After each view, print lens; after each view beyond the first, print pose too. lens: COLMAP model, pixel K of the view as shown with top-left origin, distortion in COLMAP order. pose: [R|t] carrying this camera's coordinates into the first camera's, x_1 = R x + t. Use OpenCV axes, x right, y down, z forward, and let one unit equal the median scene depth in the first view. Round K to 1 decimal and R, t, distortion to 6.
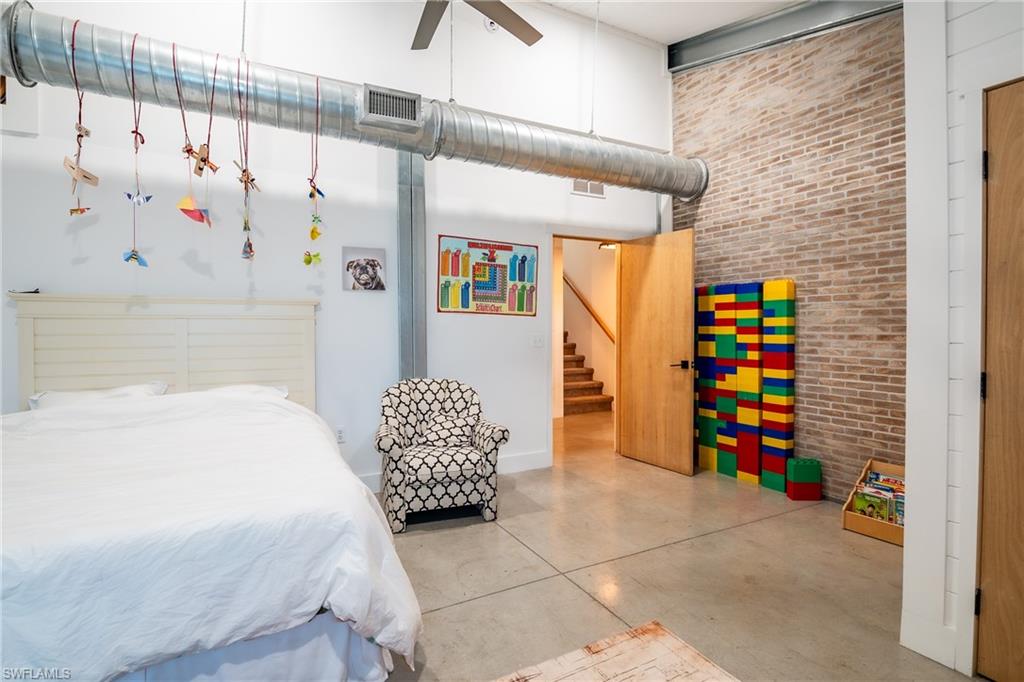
lens RADIAL K [[511.2, 0, 512.8], [0, 511.2, 318.8], [0, 0, 1]] dist [-0.022162, -0.000104]
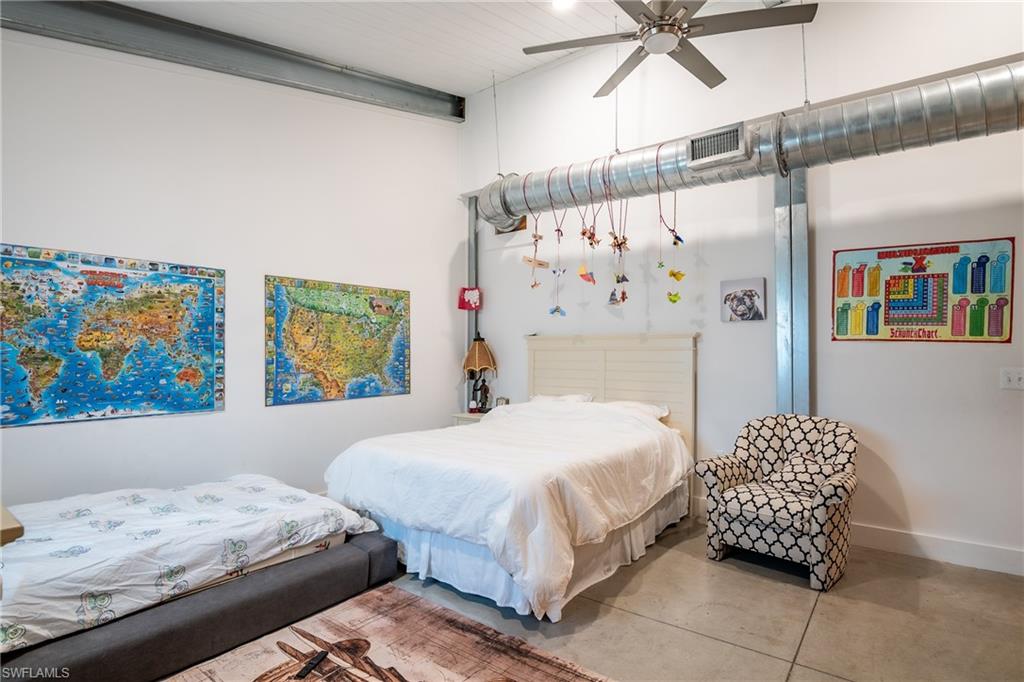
lens RADIAL K [[502.6, 0, 511.7], [0, 502.6, 330.4], [0, 0, 1]] dist [-0.023702, -0.000782]
pose [[0.409544, -0.041436, -0.911349, 0.434023], [0.005981, 0.999068, -0.042736, 0.002667], [0.912271, 0.012052, 0.409410, 0.177148]]
